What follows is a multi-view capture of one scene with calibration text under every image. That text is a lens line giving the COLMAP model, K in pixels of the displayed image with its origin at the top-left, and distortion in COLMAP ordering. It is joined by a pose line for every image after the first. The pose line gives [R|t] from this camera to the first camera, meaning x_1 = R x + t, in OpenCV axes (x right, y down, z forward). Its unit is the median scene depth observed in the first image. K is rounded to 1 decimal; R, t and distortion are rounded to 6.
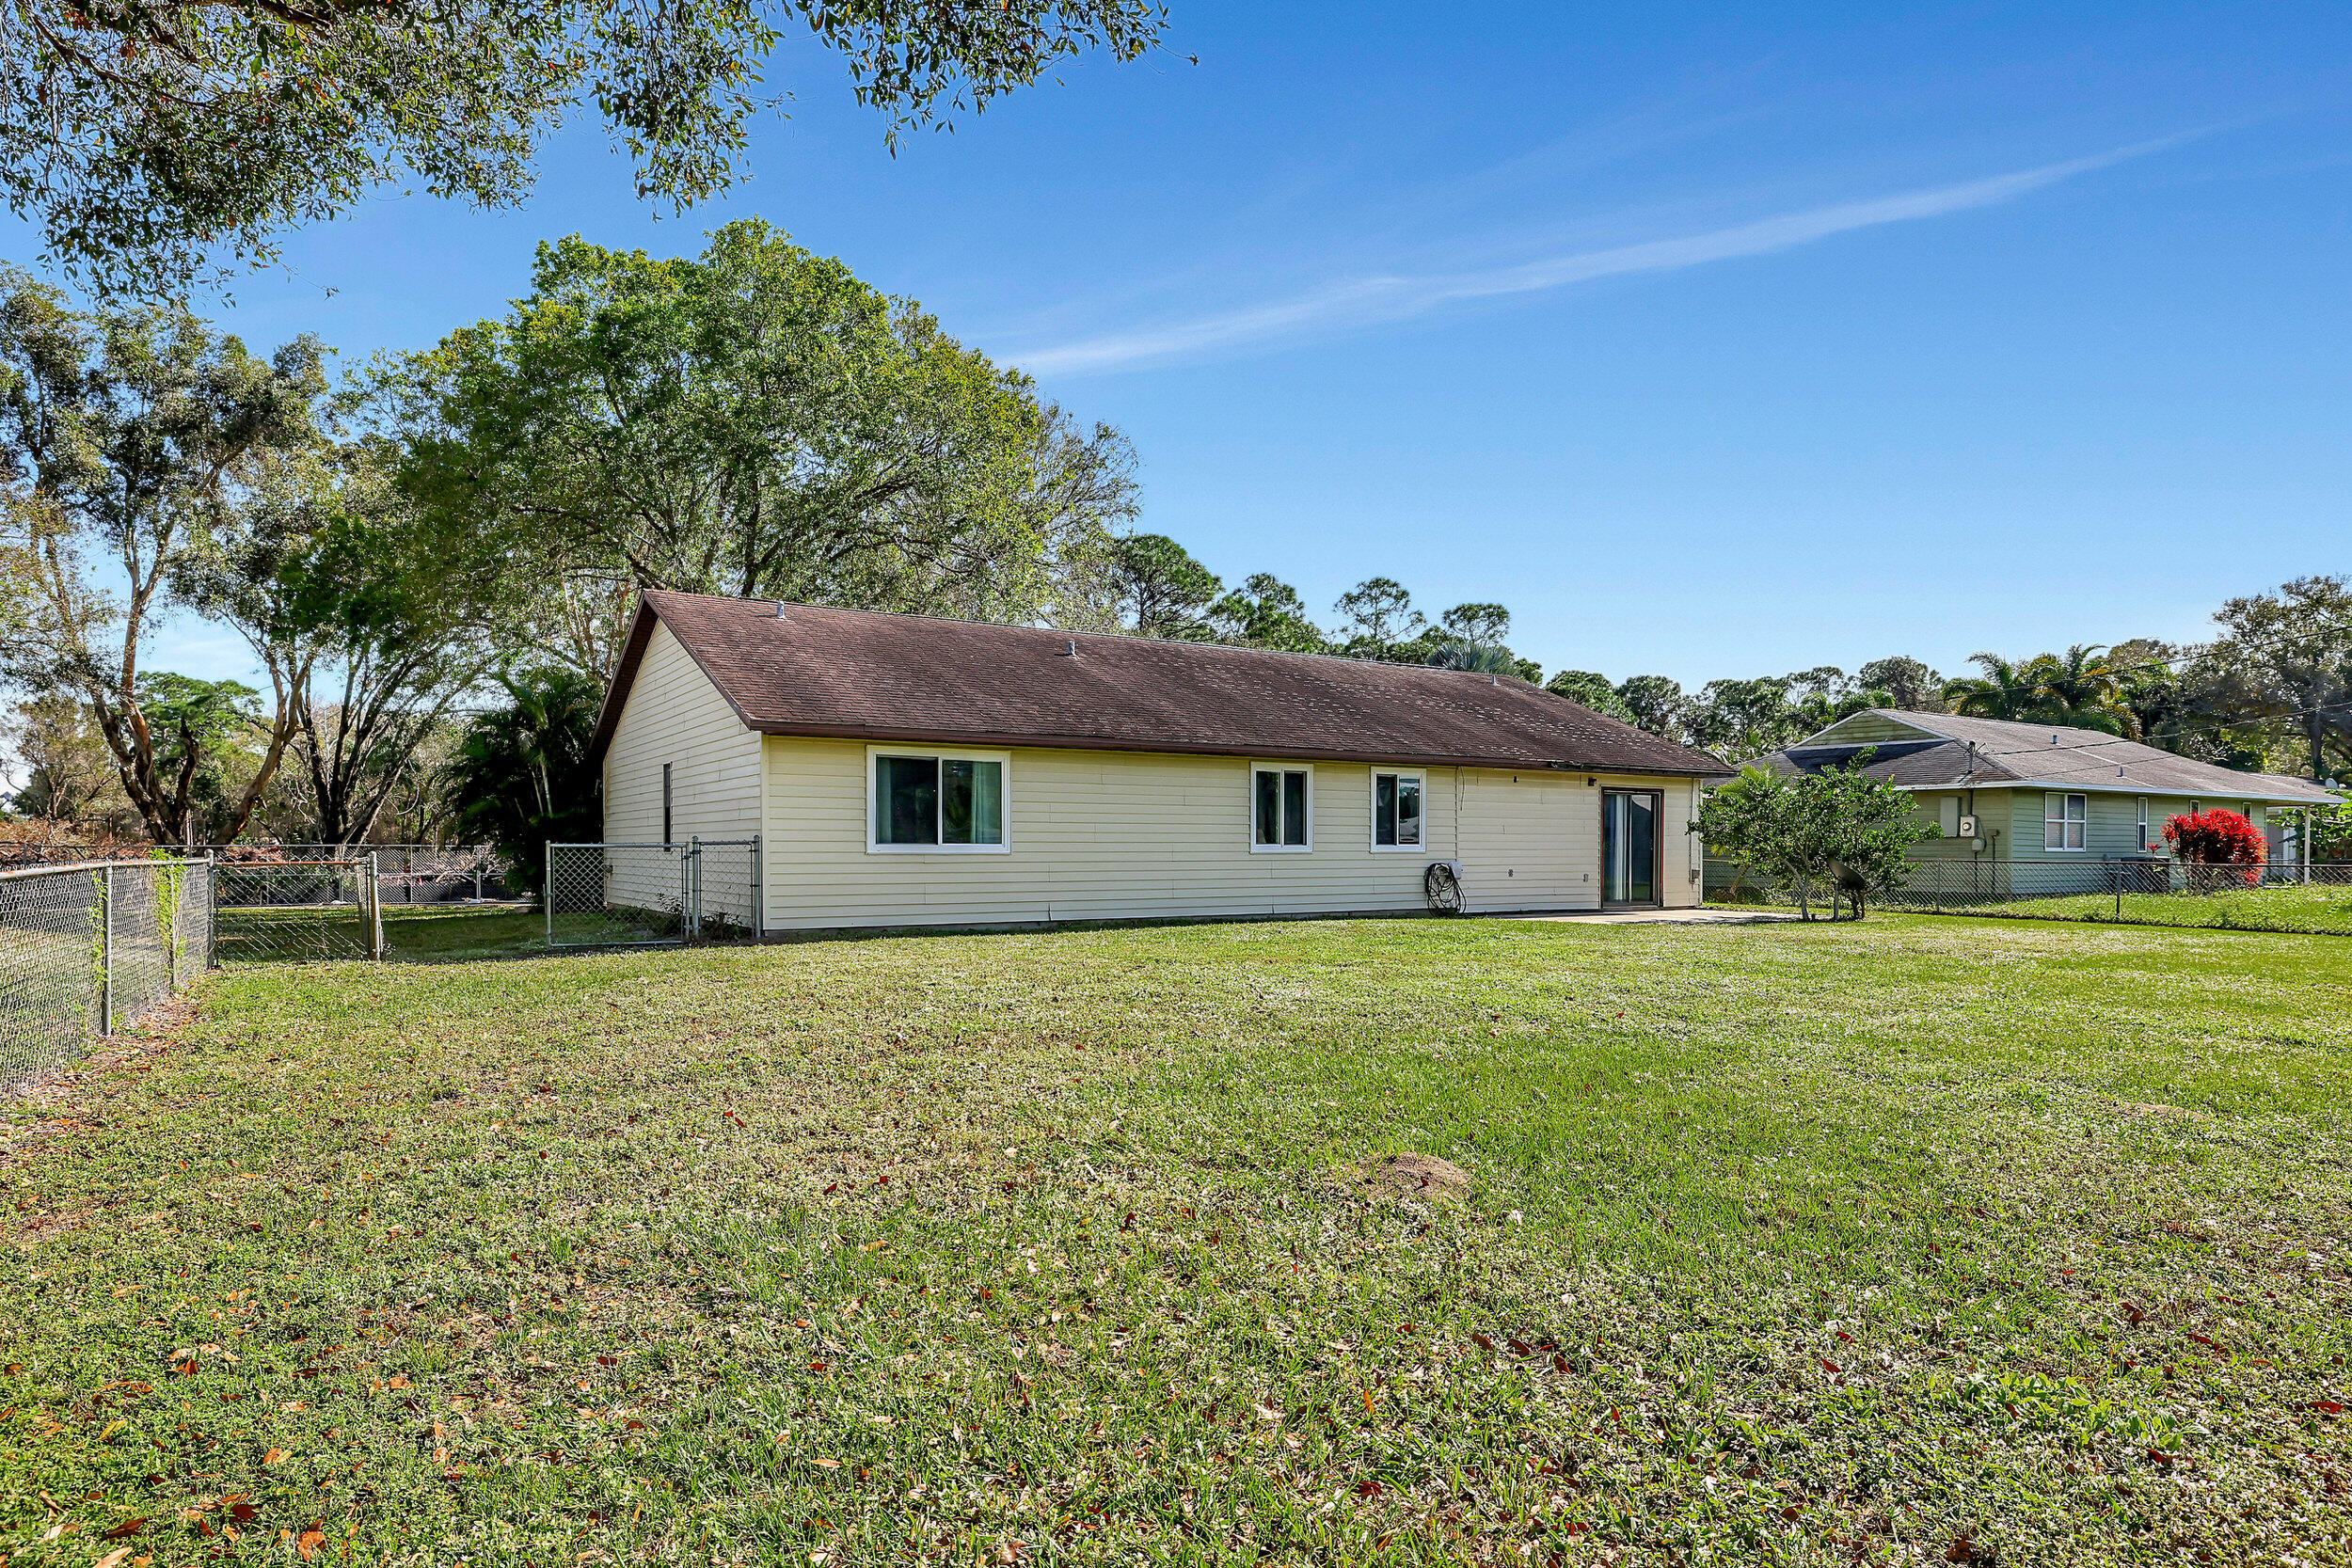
lens RADIAL K [[1401.3, 0, 1176.3], [0, 1401.3, 852.3], [0, 0, 1]] dist [-0.001849, -0.000320]
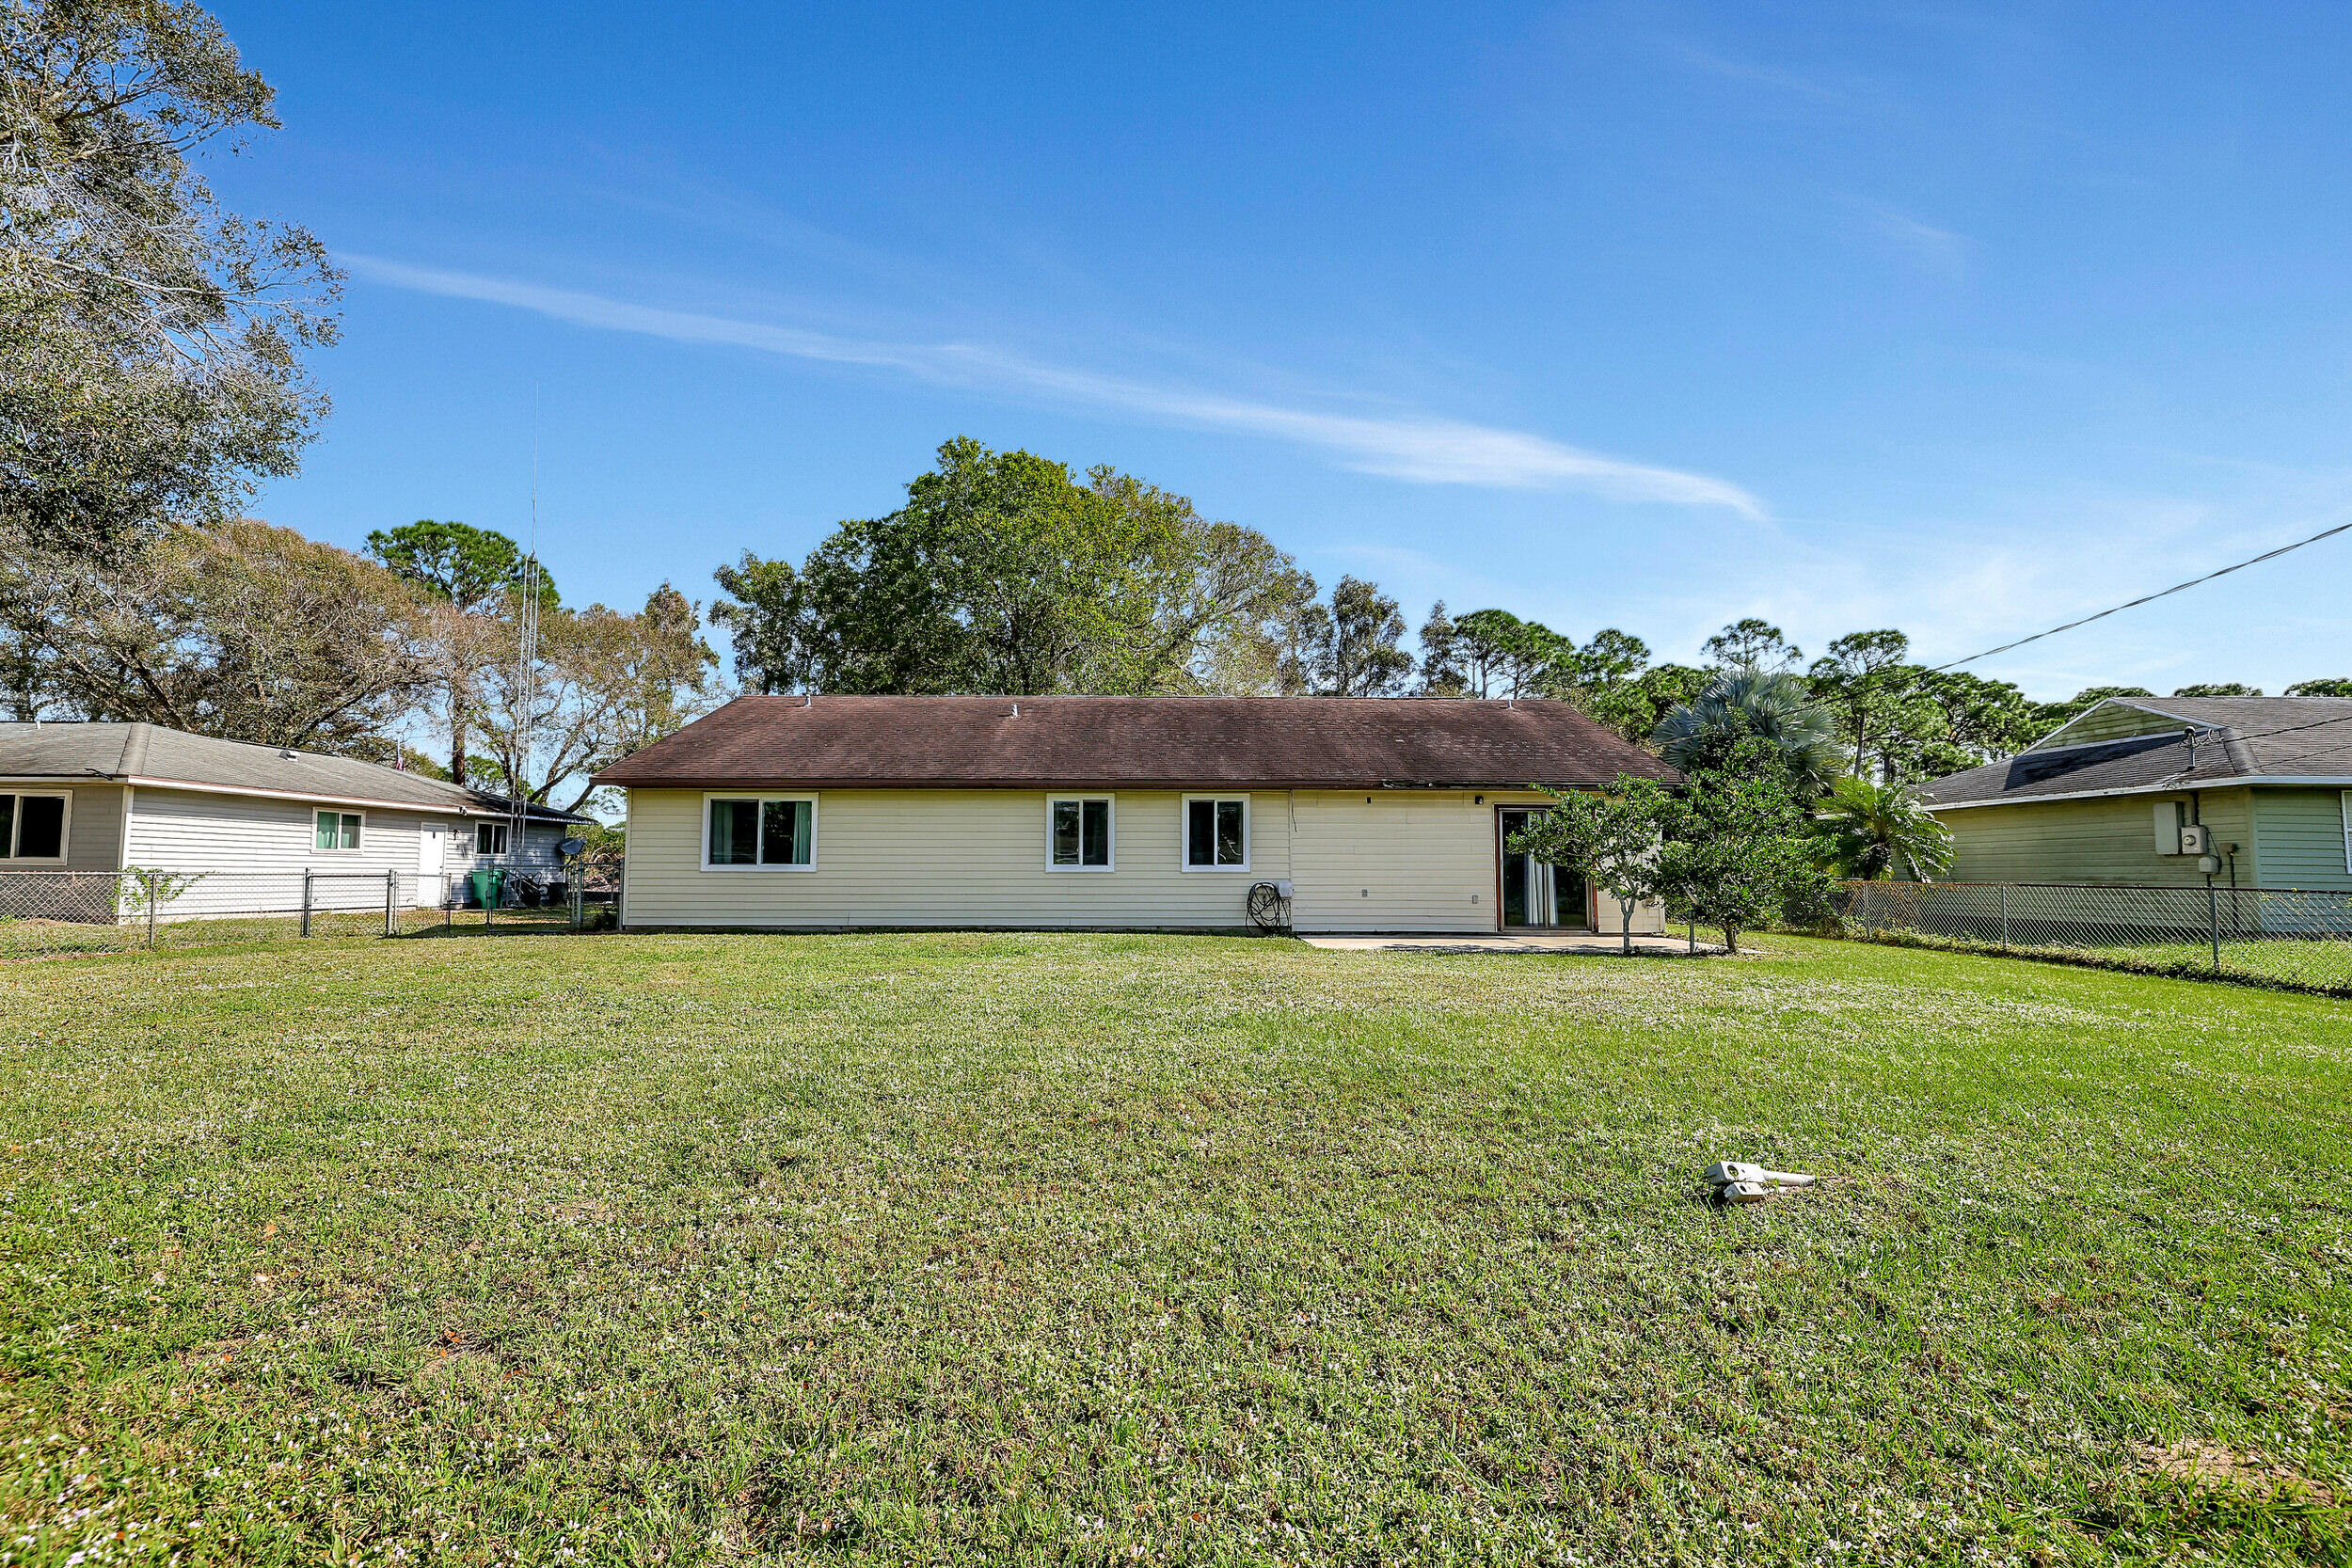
lens RADIAL K [[1014.8, 0, 1176.0], [0, 1014.8, 784.0], [0, 0, 1]] dist [-0.000392, 0.000079]
pose [[0.838802, -0.045672, -0.542518, 0.547857], [-0.002669, 0.996118, -0.087985, 0.001230], [0.544430, 0.075250, 0.835424, 0.324738]]
